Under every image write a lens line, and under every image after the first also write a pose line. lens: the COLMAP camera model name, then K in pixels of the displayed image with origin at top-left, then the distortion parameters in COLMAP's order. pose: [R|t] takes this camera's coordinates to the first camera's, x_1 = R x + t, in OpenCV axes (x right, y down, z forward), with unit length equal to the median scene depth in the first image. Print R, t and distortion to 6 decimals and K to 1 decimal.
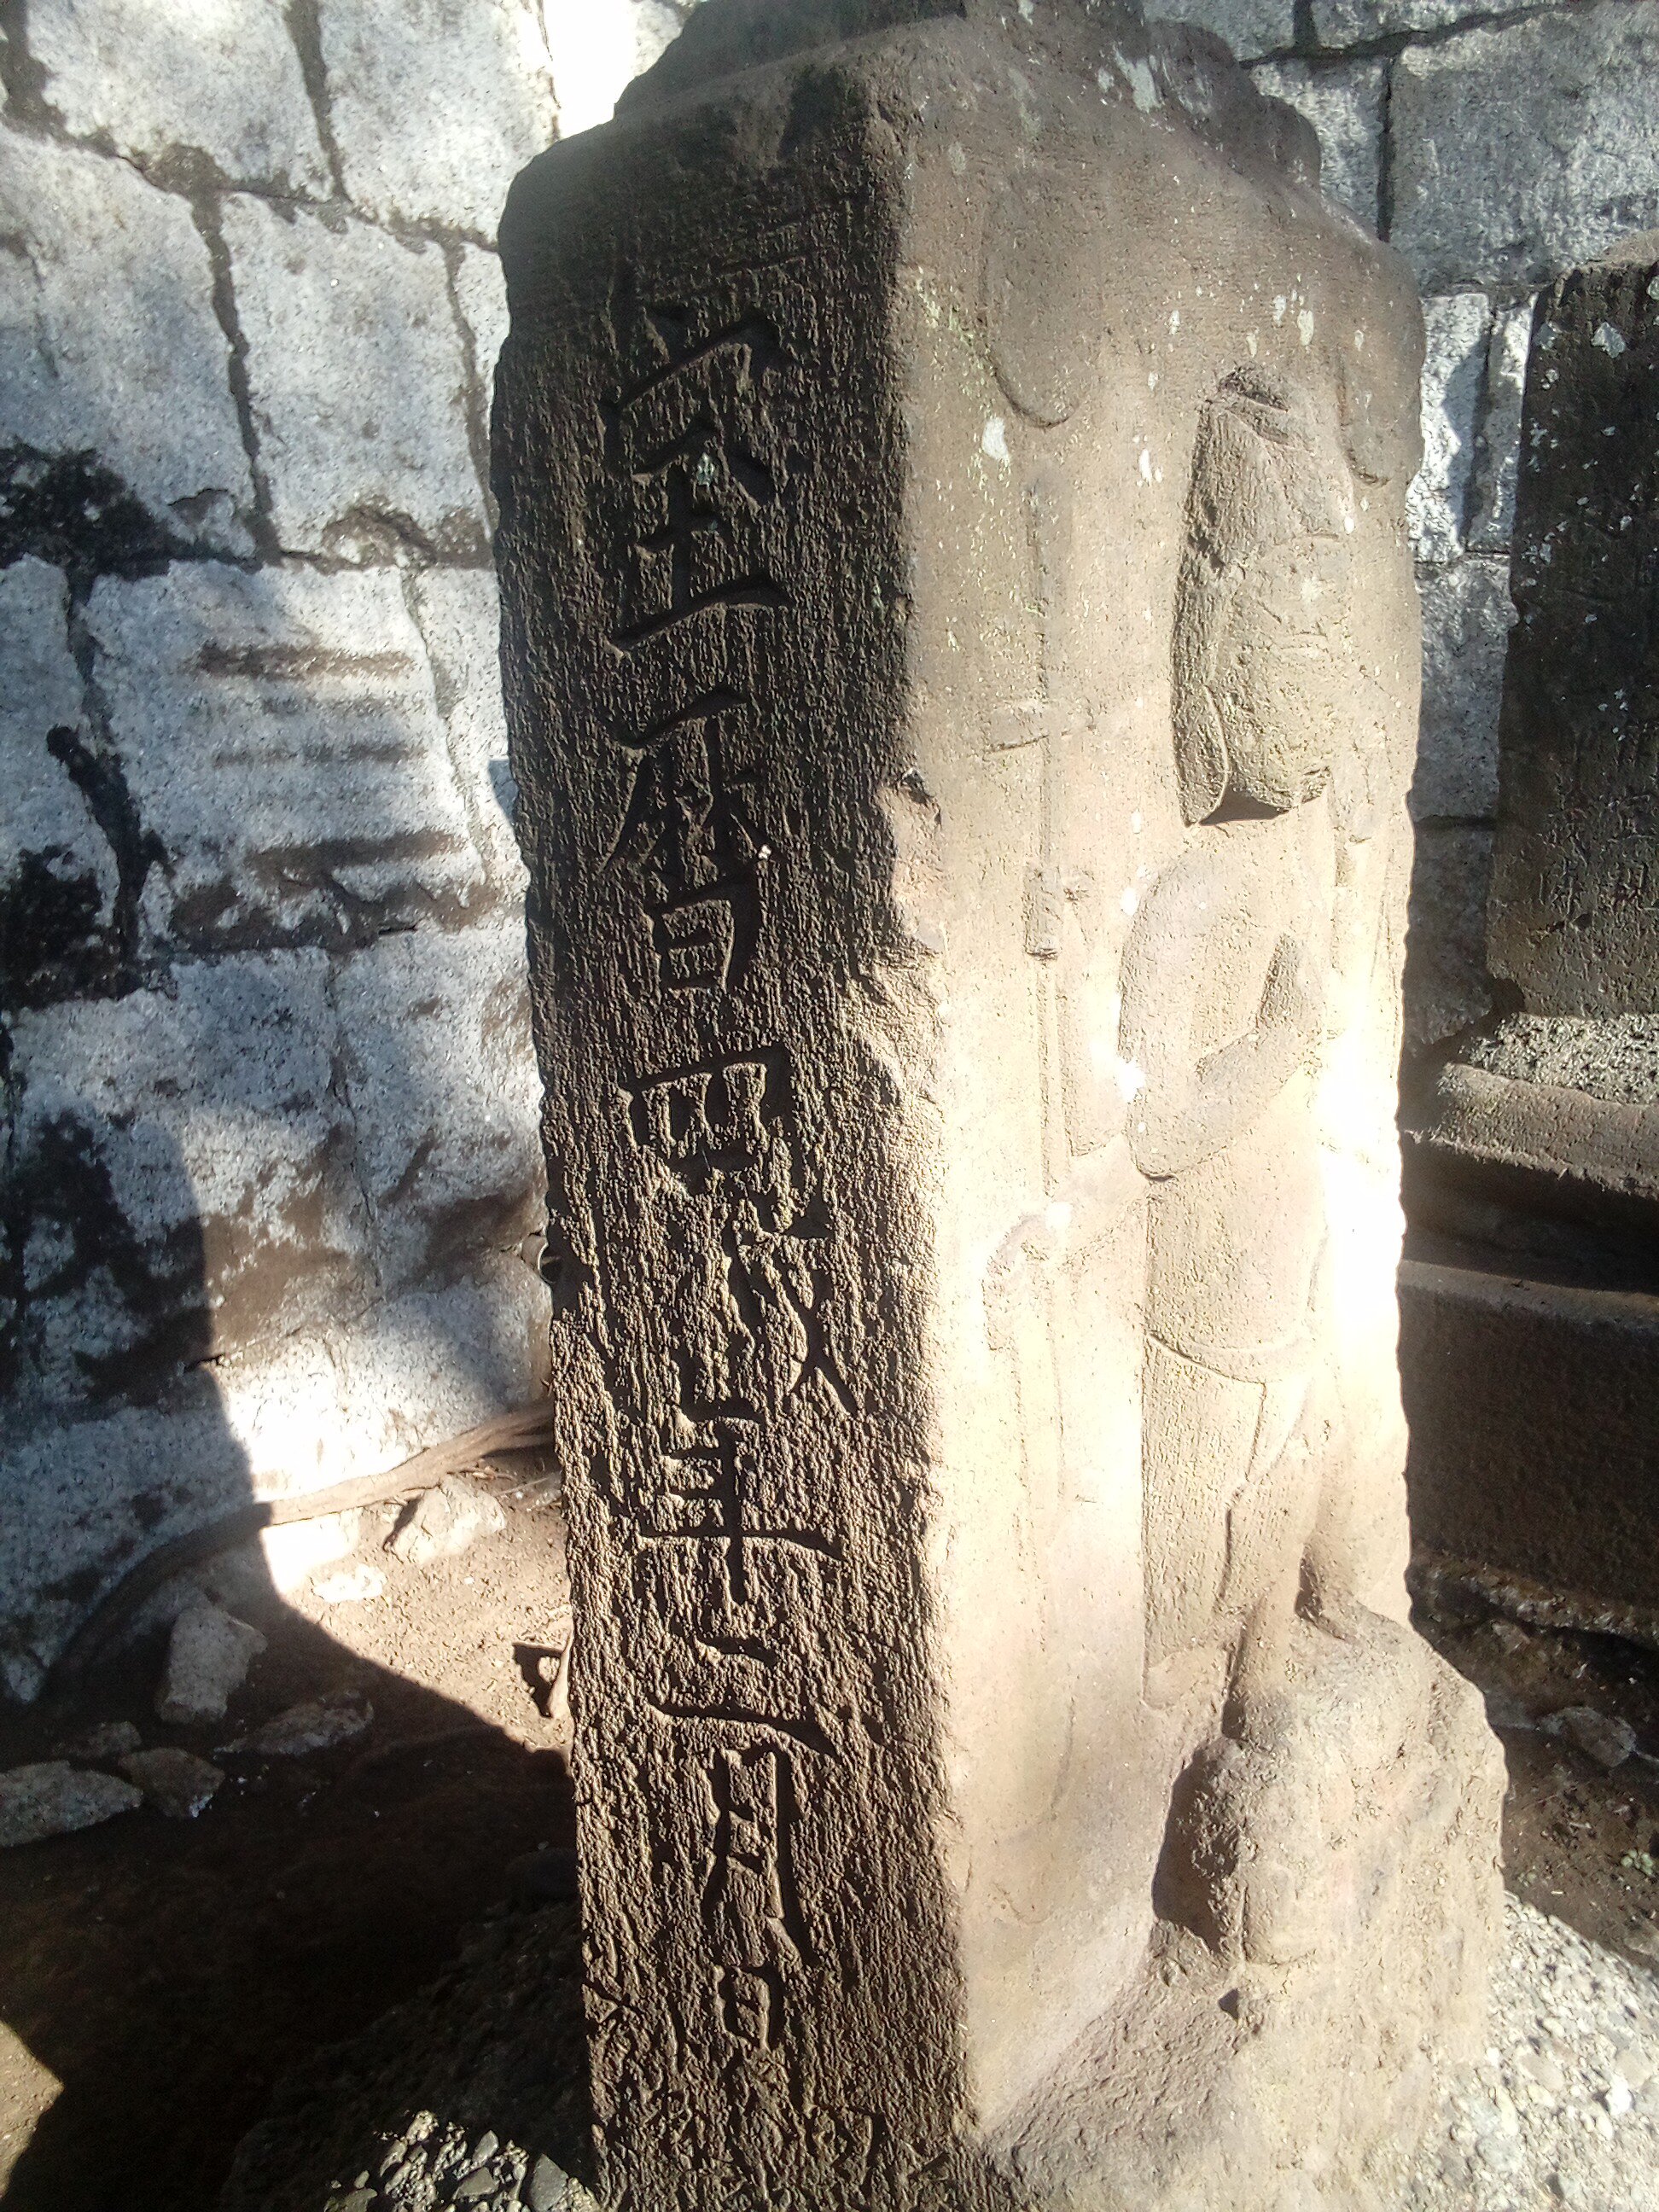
lens RADIAL K [[1860.4, 0, 829.5], [0, 1860.4, 1106.0], [0, 0, 1]] dist [0.052374, -0.074214]
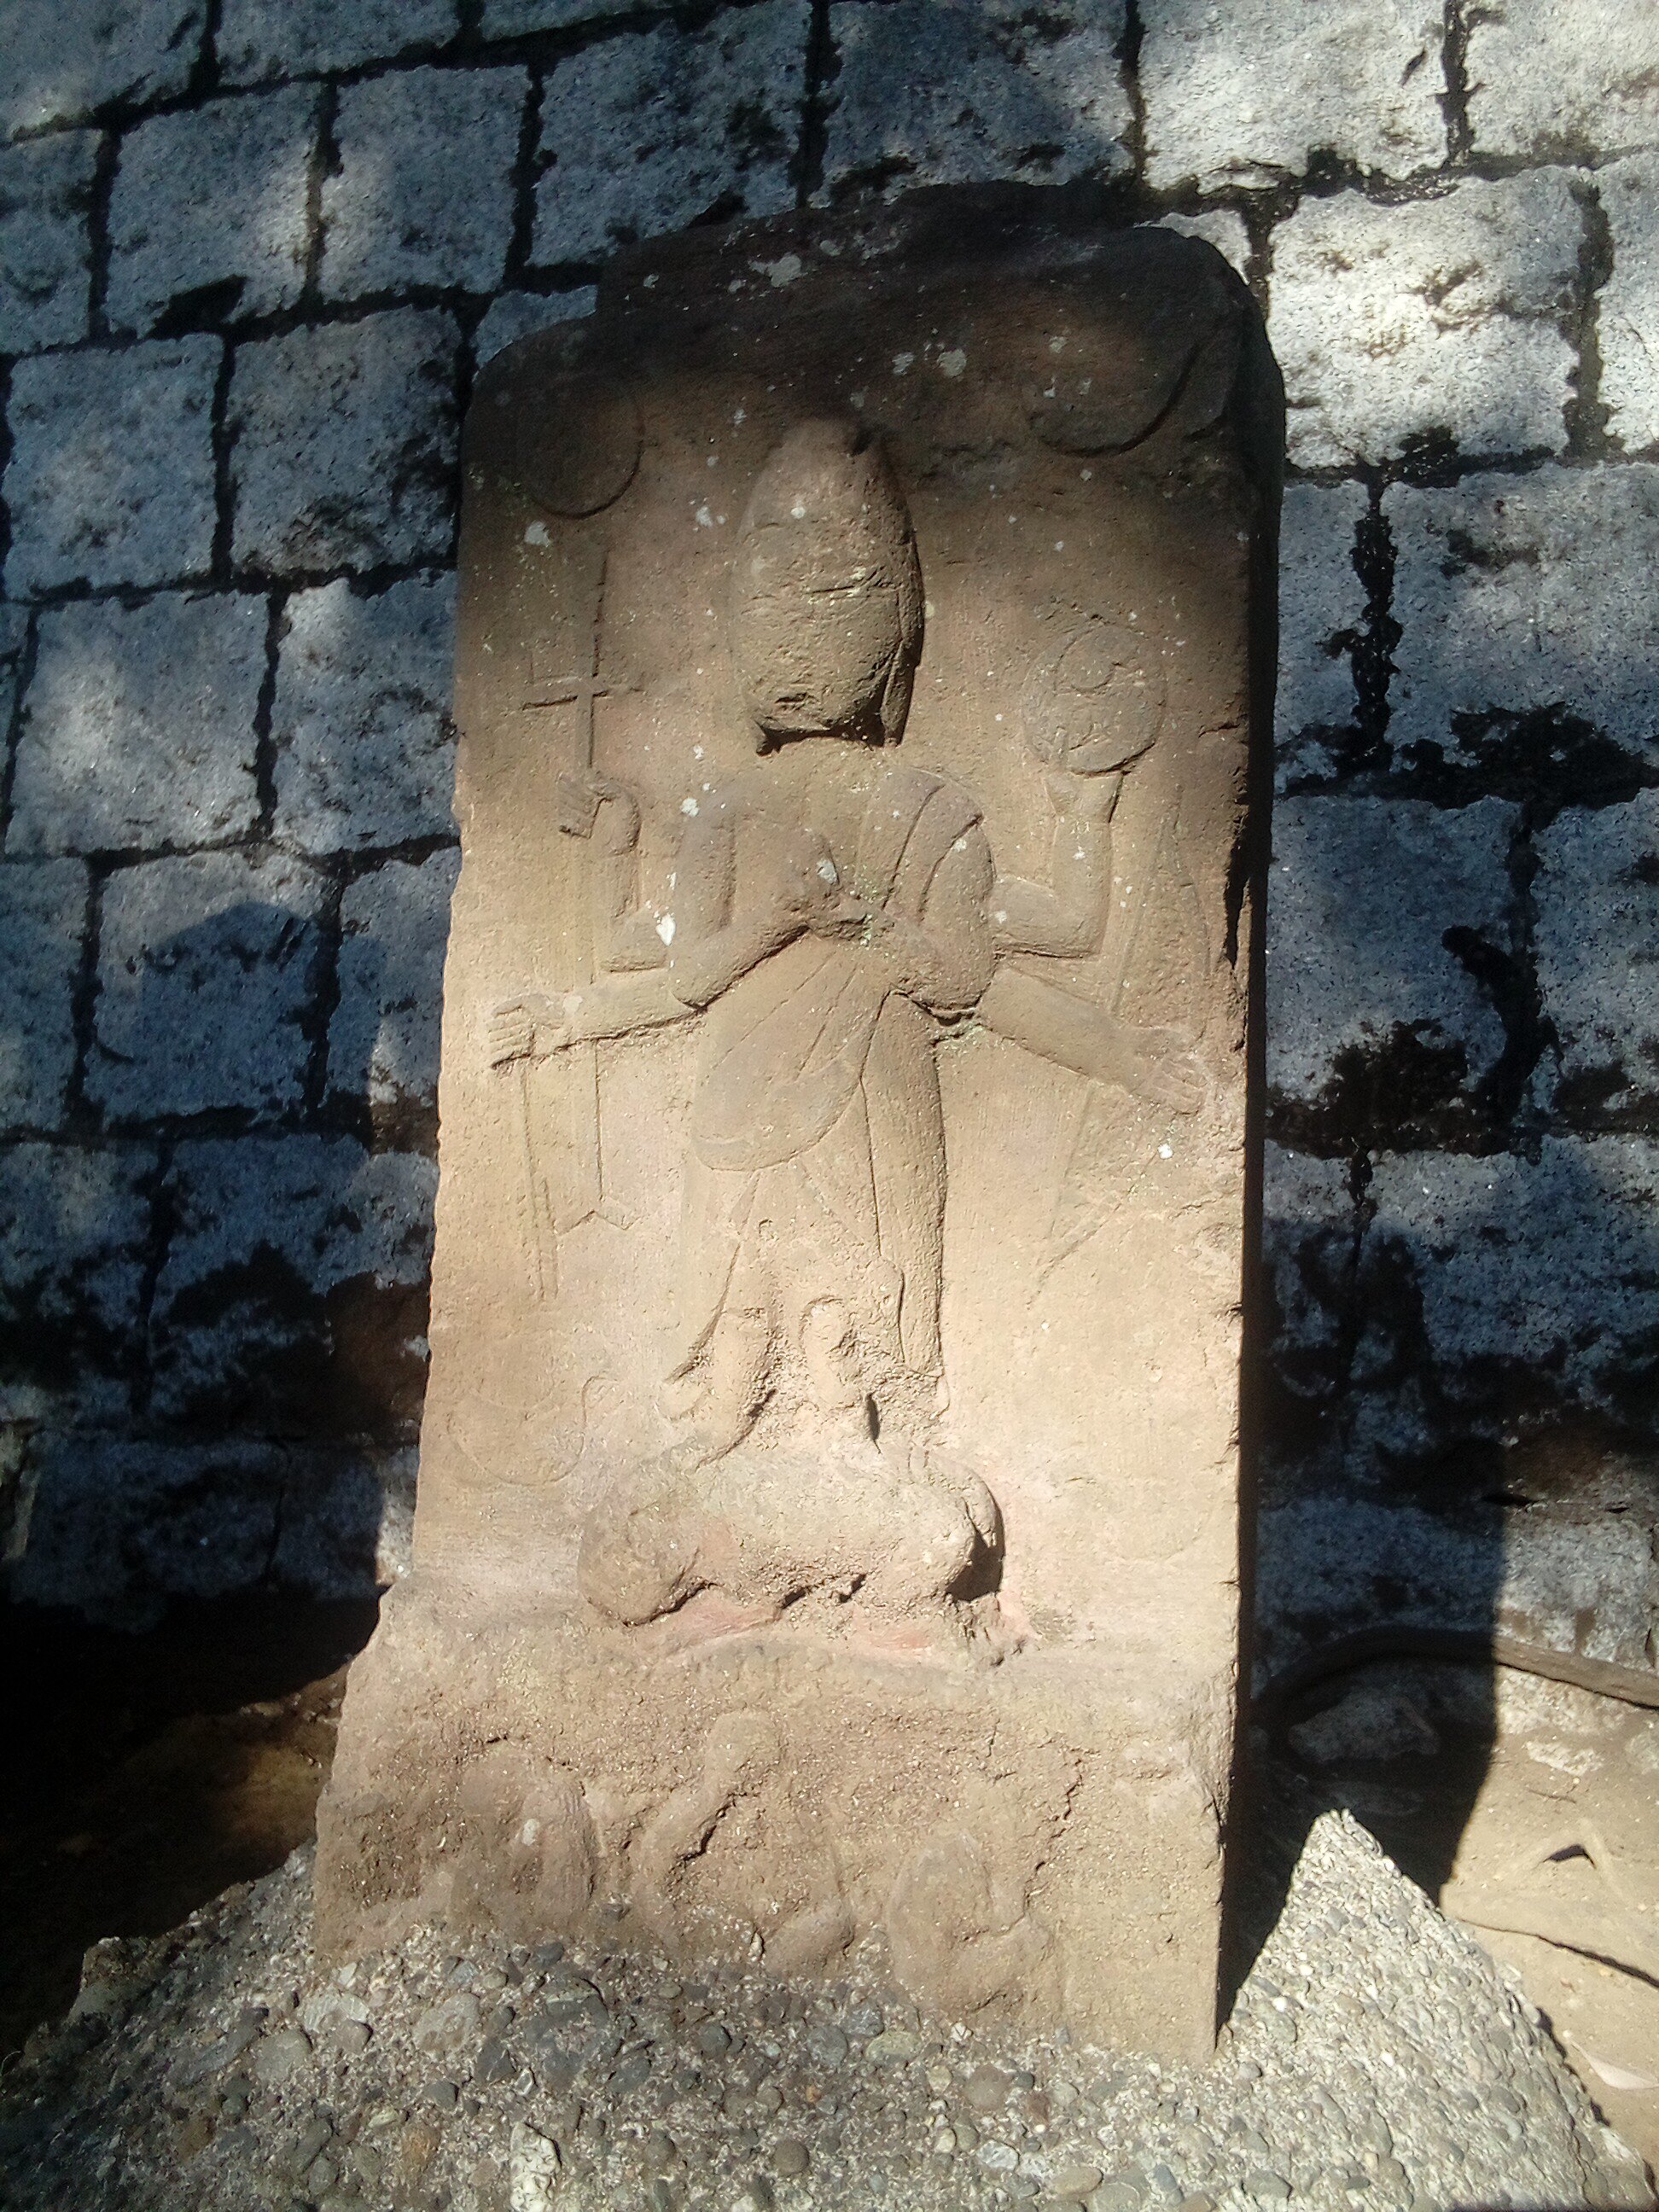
lens RADIAL K [[1860.4, 0, 829.5], [0, 1860.4, 1106.0], [0, 0, 1]] dist [0.052374, -0.074214]
pose [[0.288241, 0.015160, -0.957438, 0.624541], [-0.225080, 0.972933, -0.052356, 0.064958], [0.930729, 0.230592, 0.283851, 0.298935]]
